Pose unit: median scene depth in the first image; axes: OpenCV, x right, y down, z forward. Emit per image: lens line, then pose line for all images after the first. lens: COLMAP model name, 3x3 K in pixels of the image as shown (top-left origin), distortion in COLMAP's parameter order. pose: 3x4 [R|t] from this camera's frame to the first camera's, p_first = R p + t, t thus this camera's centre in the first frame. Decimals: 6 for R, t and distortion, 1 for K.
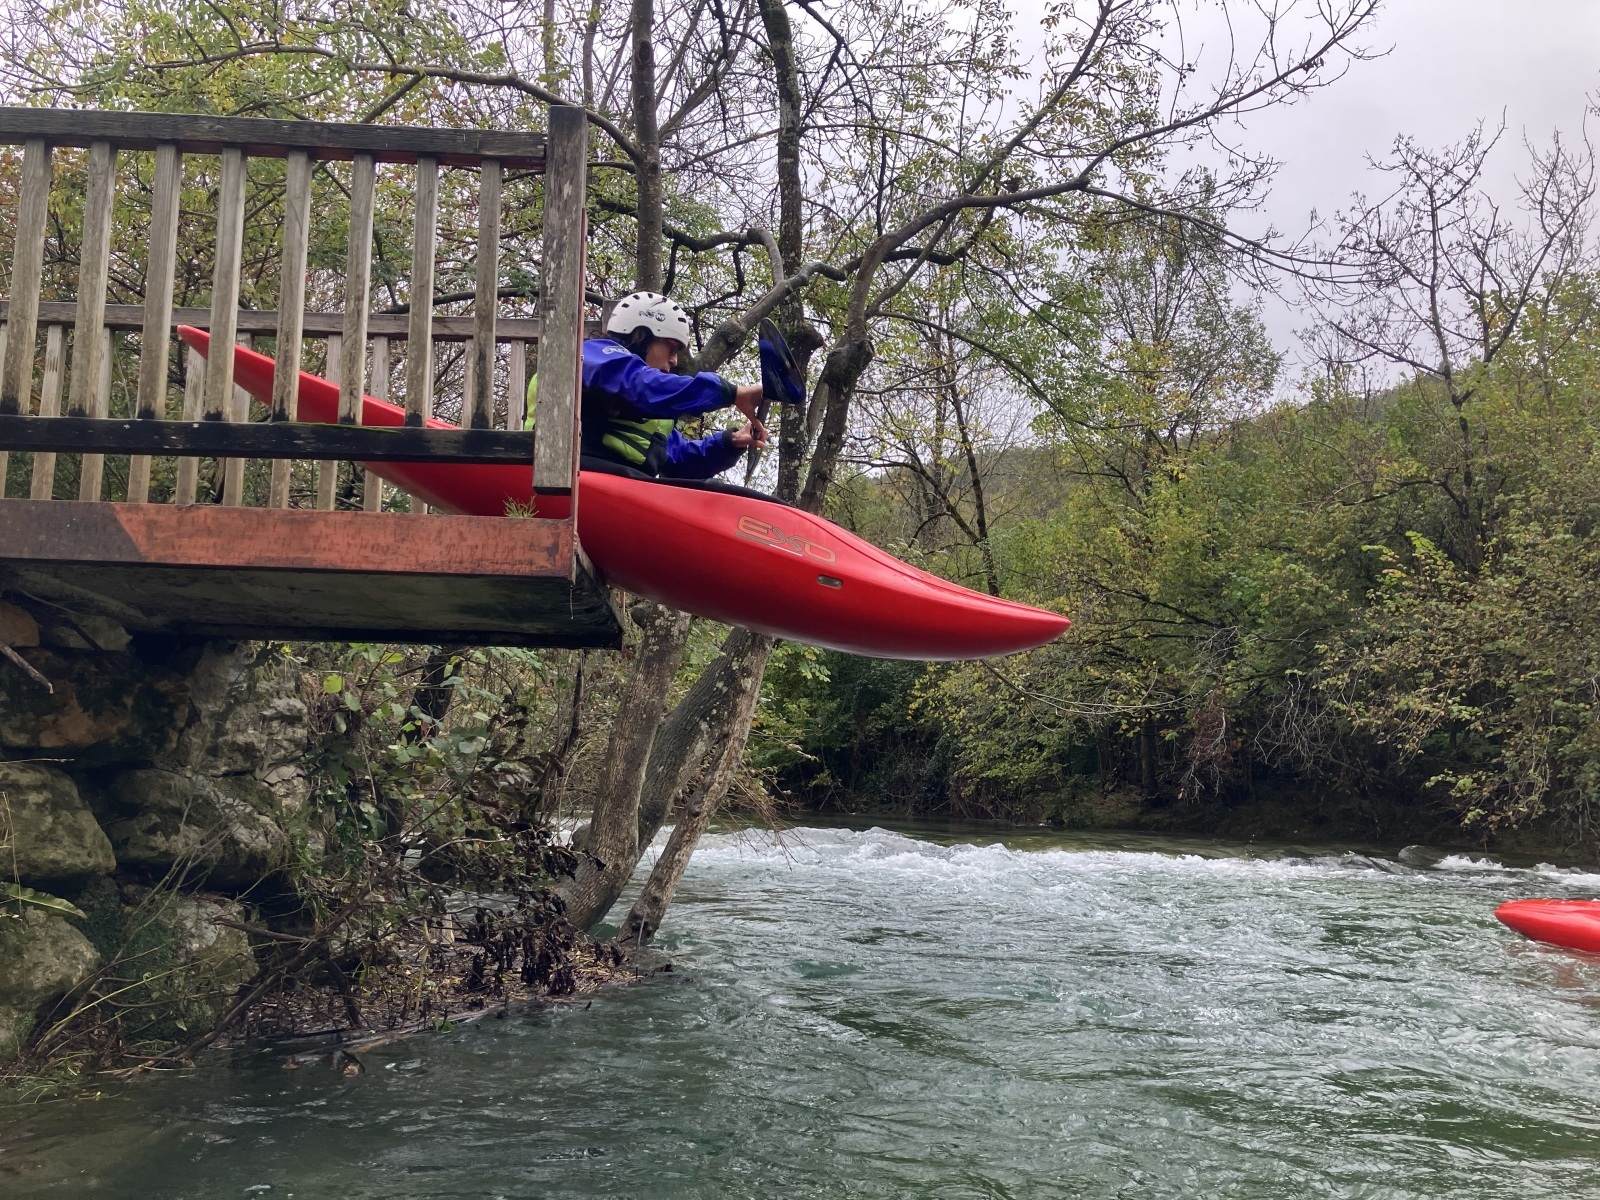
lens RADIAL K [[1295.7, 0, 803.8], [0, 1295.7, 595.5], [0, 0, 1]] dist [0.054033, -0.067343]
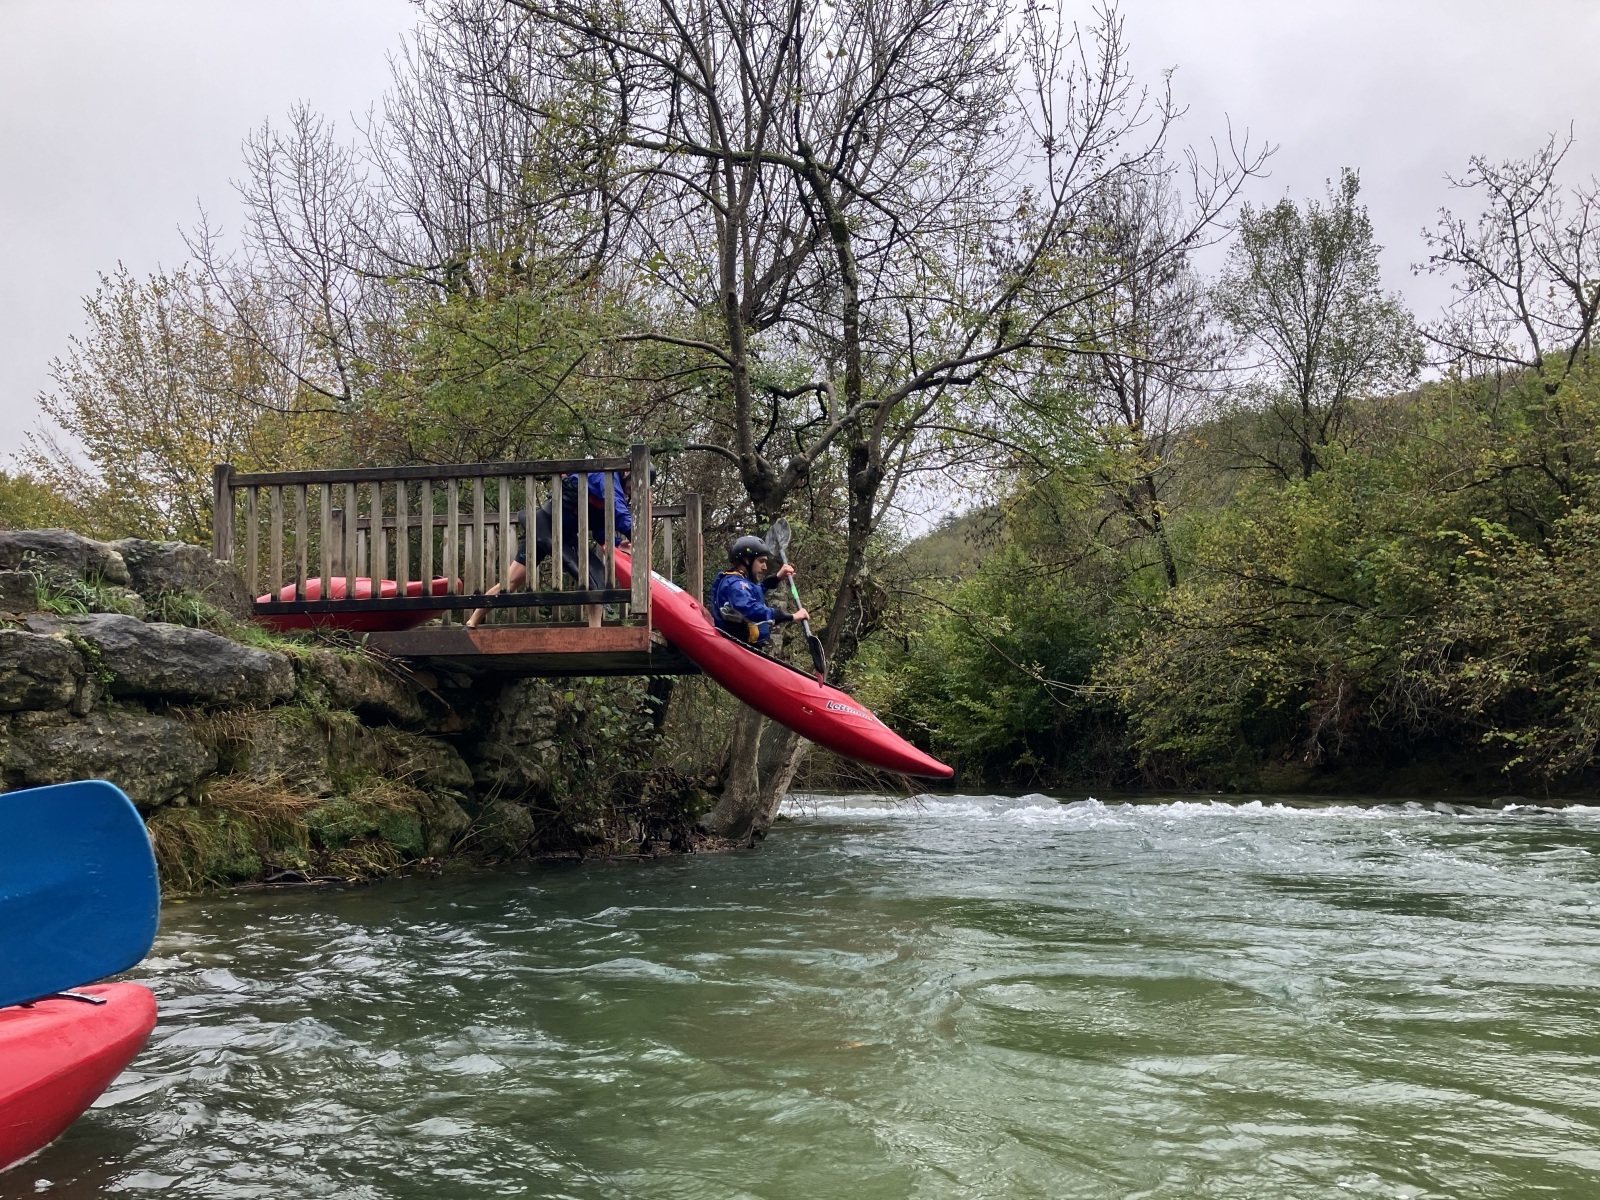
lens RADIAL K [[1295.7, 0, 808.3], [0, 1295.7, 612.1], [0, 0, 1]] dist [0.054033, -0.067343]
pose [[0.980570, -0.055375, -0.188193, 0.252486], [0.059199, 0.998137, 0.014755, -0.046153], [0.187026, -0.025610, 0.982021, -0.575517]]
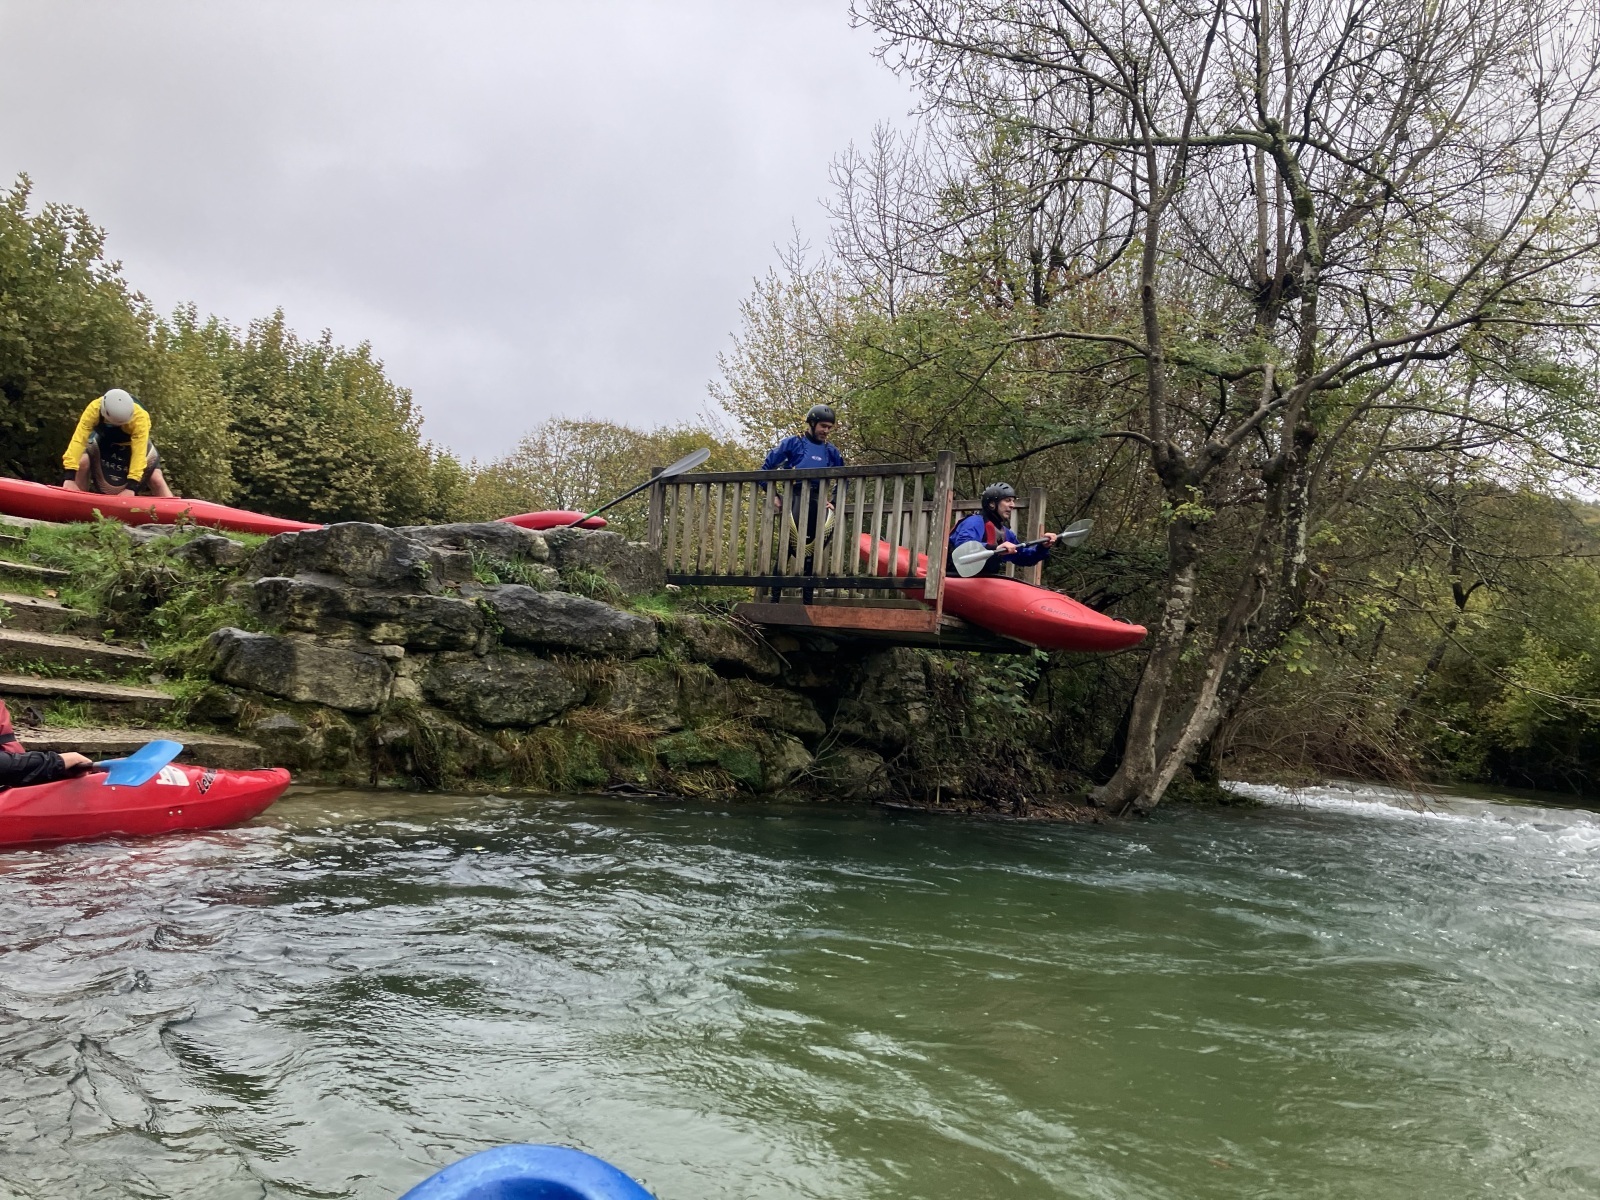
lens RADIAL K [[1295.7, 0, 789.5], [0, 1295.7, 568.0], [0, 0, 1]] dist [0.054033, -0.067343]
pose [[0.757999, -0.016816, -0.652038, 0.614067], [0.018712, 0.999817, -0.004032, -0.065091], [0.651987, -0.009144, 0.758175, -0.563594]]
